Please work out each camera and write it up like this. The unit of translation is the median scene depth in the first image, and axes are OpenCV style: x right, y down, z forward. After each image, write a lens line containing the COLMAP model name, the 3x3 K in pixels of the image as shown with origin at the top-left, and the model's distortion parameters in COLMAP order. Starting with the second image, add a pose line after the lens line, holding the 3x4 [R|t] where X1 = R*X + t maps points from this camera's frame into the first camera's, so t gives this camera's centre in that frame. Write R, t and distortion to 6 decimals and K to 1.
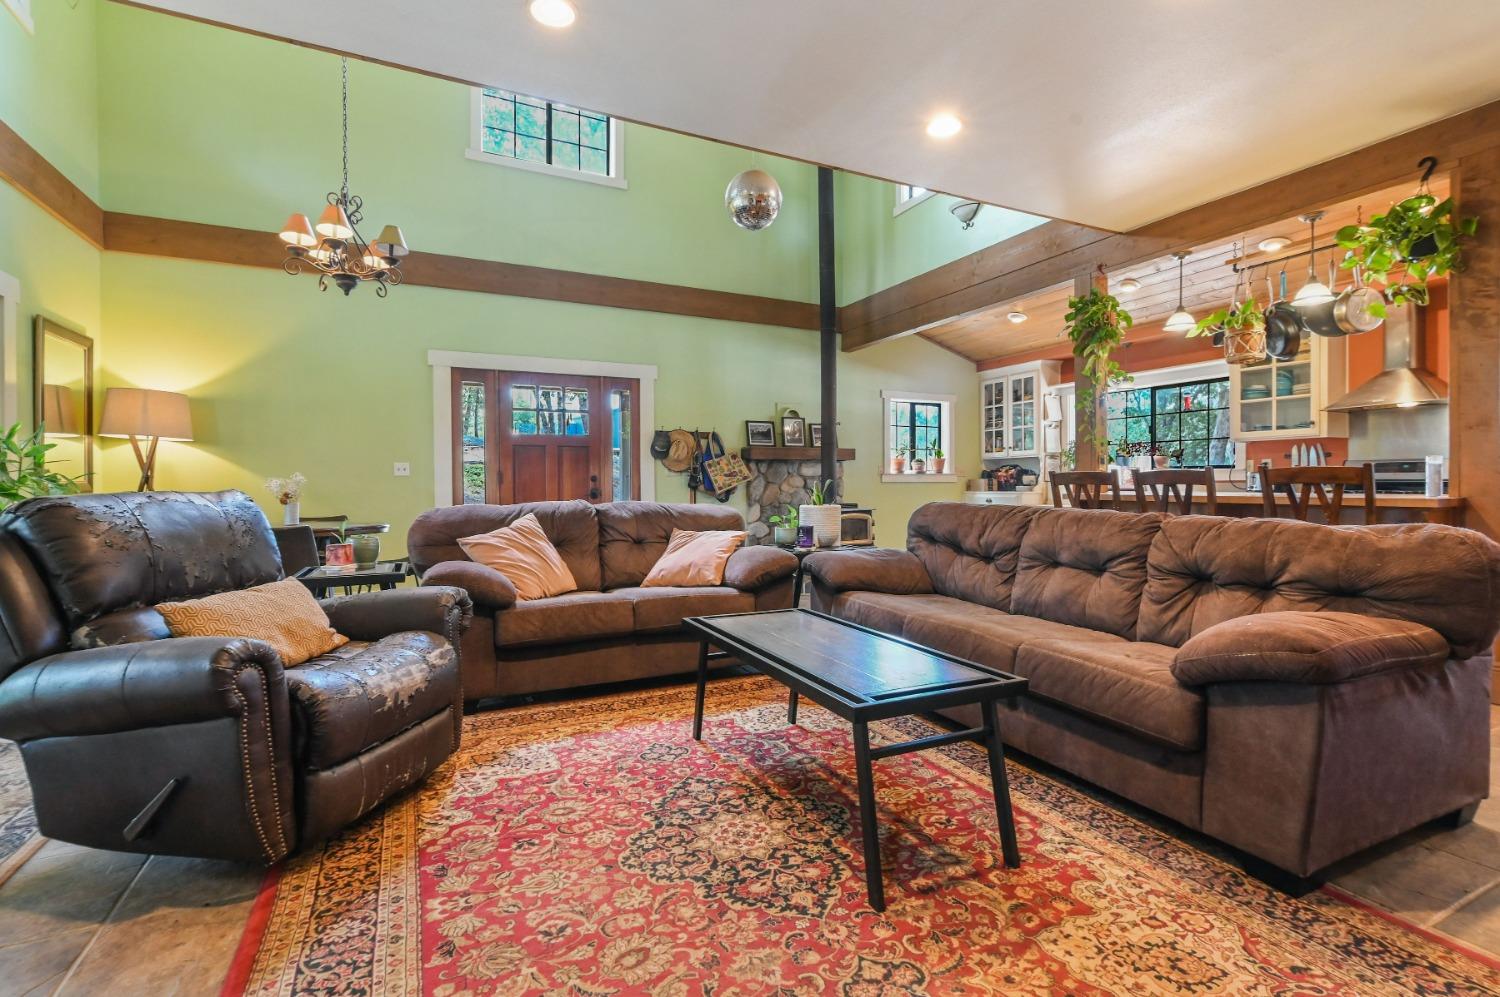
lens RADIAL K [[678.6, 0, 759.3], [0, 678.6, 502.3], [0, 0, 1]] dist [0.005081, -0.001448]
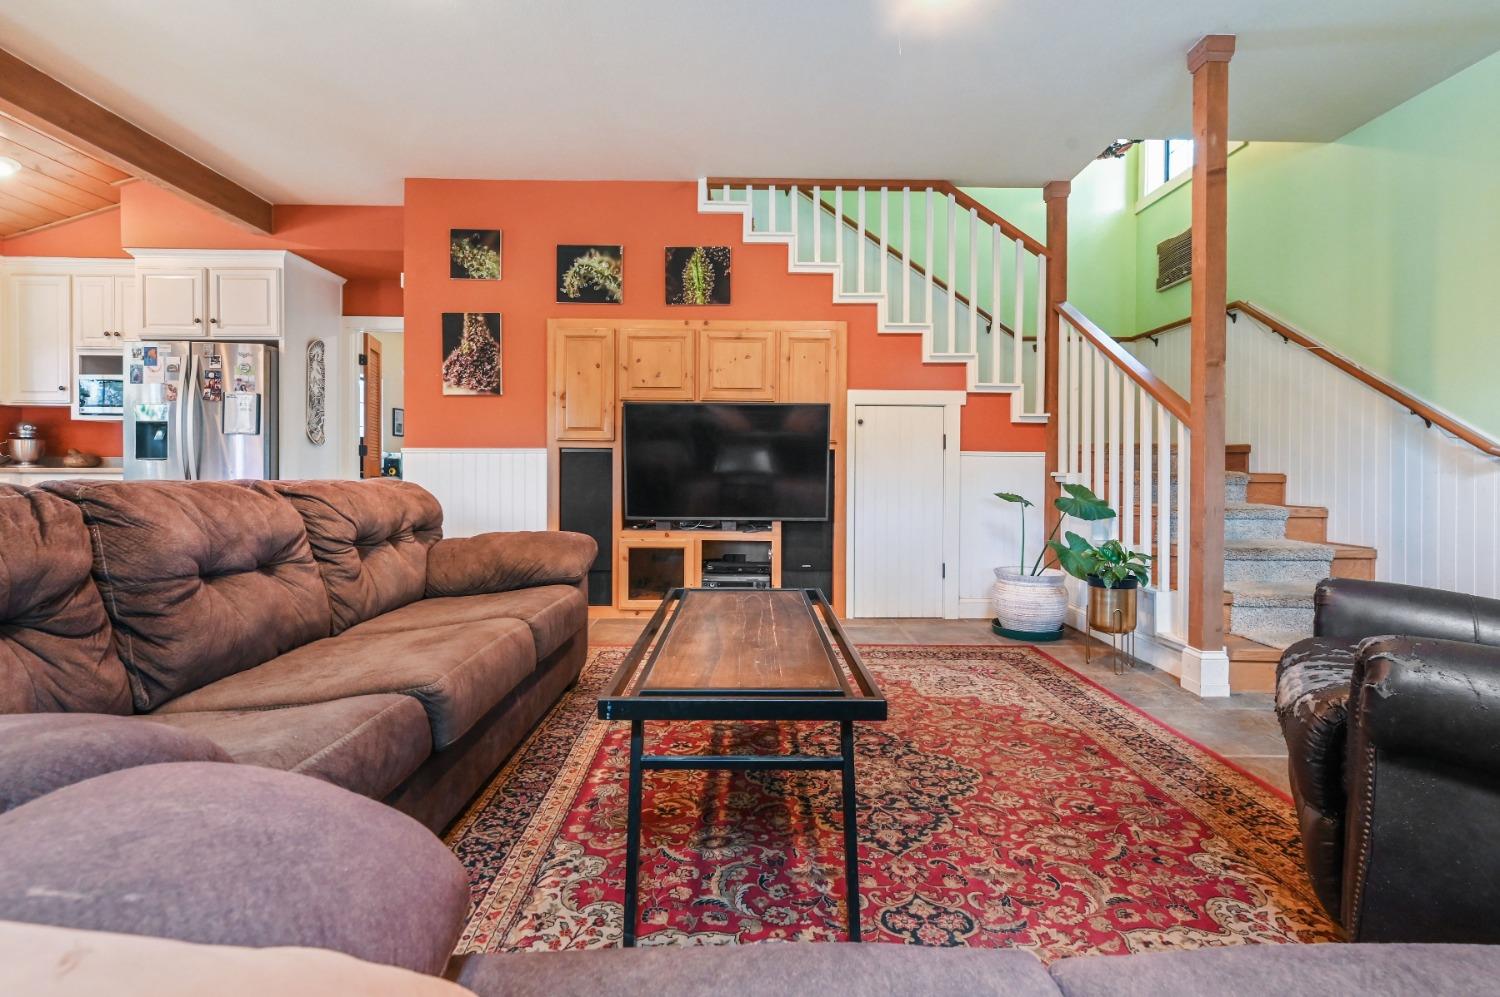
lens RADIAL K [[678.6, 0, 747.0], [0, 678.6, 466.4], [0, 0, 1]] dist [0.005081, -0.001448]
pose [[-0.899811, 0.002637, 0.436272, -0.305077], [0.010586, 0.999819, 0.015791, -0.005335], [-0.436151, 0.018828, -0.899676, 1.897920]]
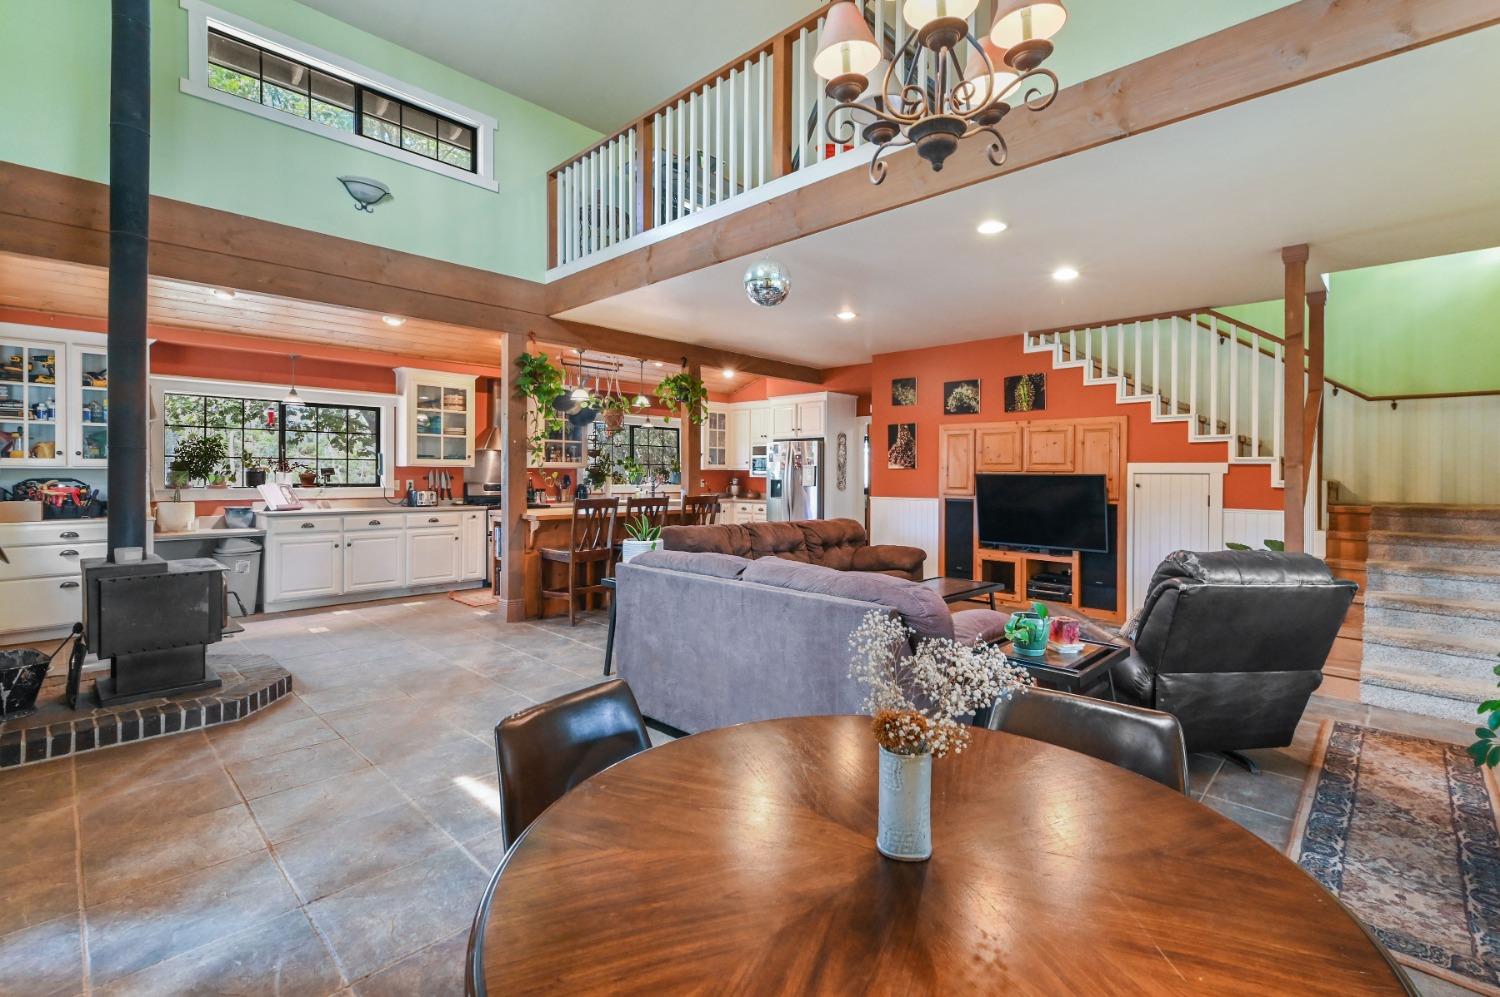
lens RADIAL K [[678.6, 0, 750.0], [0, 678.6, 471.4], [0, 0, 1]] dist [0.005081, -0.001448]
pose [[-0.326889, 0.005938, 0.945044, -1.937402], [0.019432, 0.999811, 0.000440, -0.198096], [-0.944863, 0.018508, -0.326943, 2.438359]]
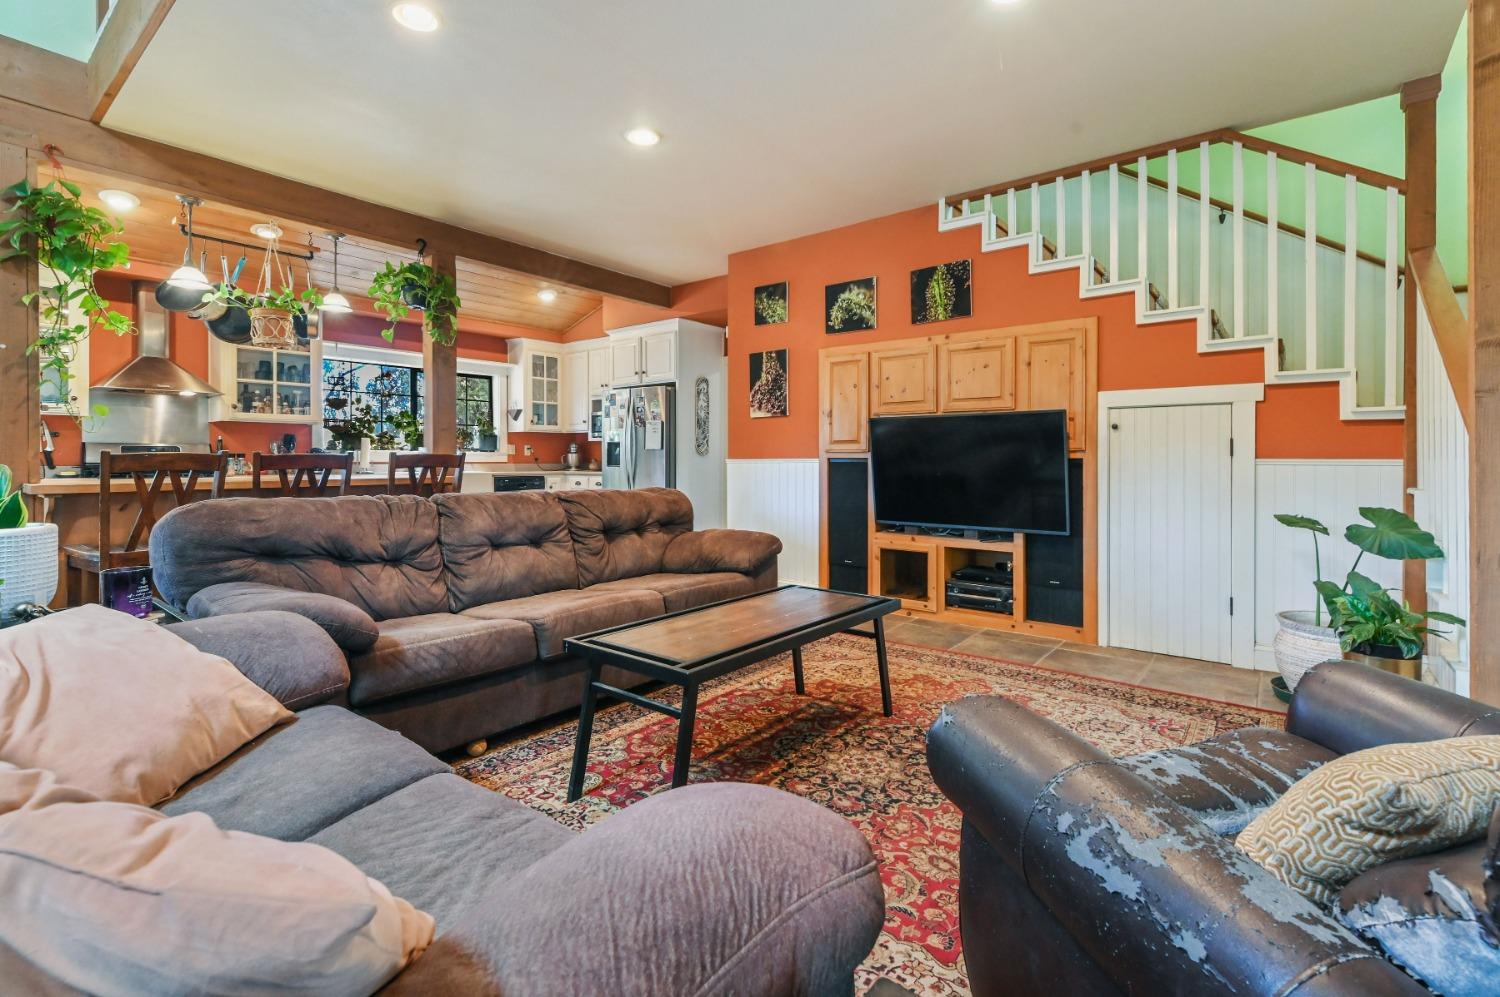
lens RADIAL K [[678.6, 0, 750.6], [0, 678.6, 456.5], [0, 0, 1]] dist [0.005081, -0.001448]
pose [[-0.422225, 0.009467, 0.906442, -0.959498], [0.025890, 0.999663, 0.001619, -0.052507], [-0.906121, 0.024151, -0.422328, 1.566948]]
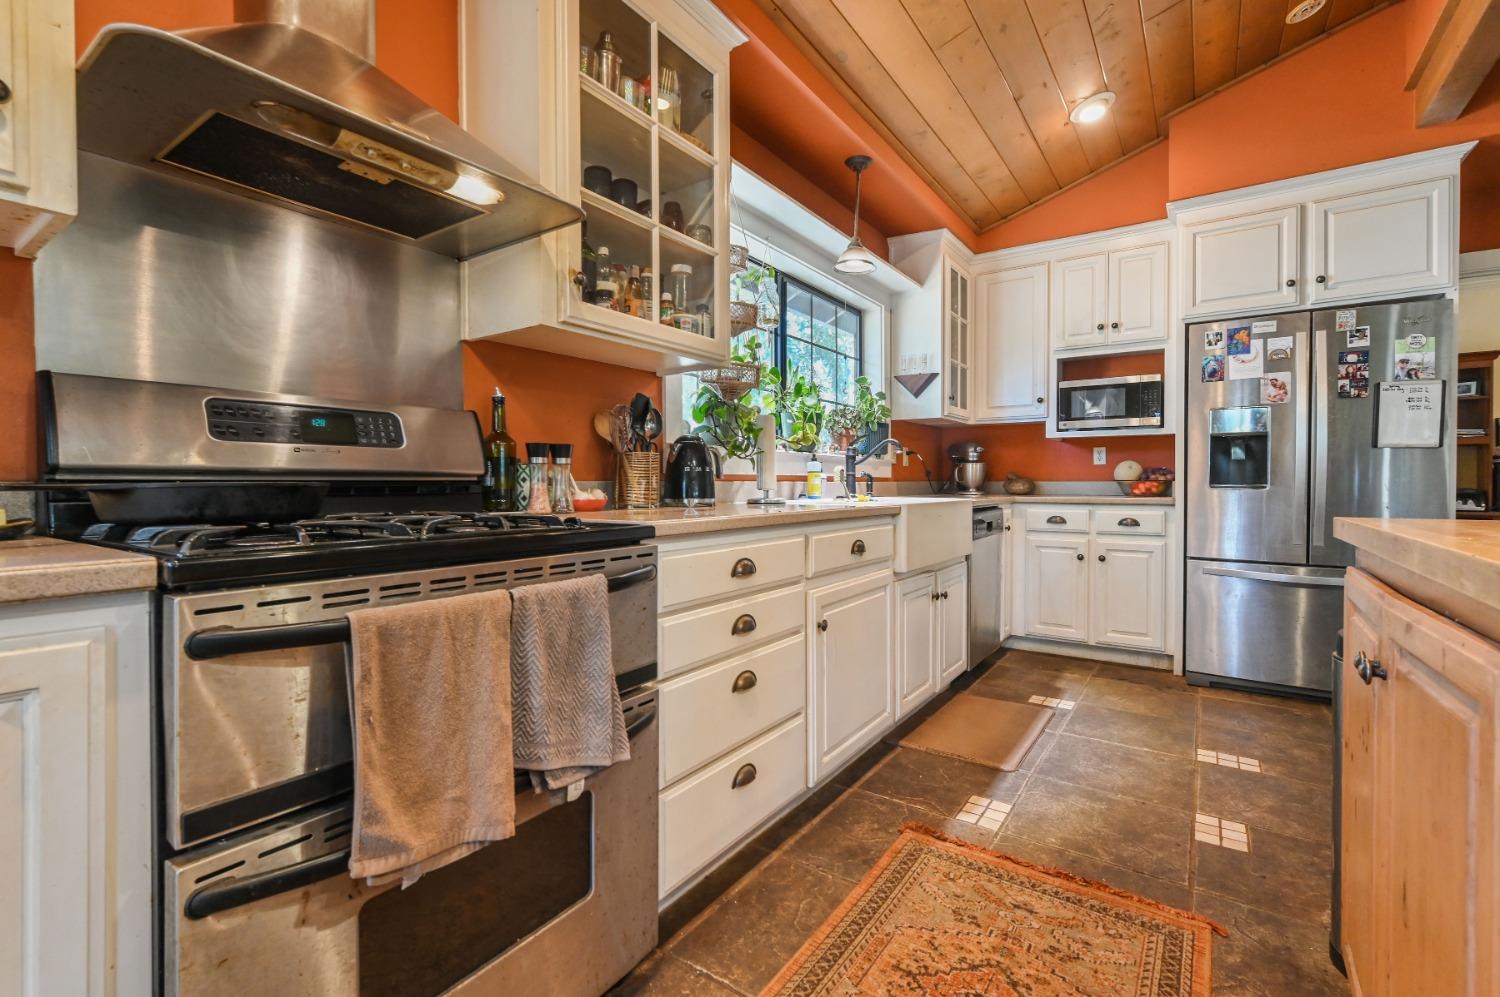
lens RADIAL K [[678.6, 0, 745.3], [0, 678.6, 487.1], [0, 0, 1]] dist [0.005081, -0.001448]
pose [[-0.480978, -0.001136, 0.876732, 1.560458], [0.024101, 0.999604, 0.014517, -0.063473], [-0.876401, 0.028113, -0.480761, 2.490986]]
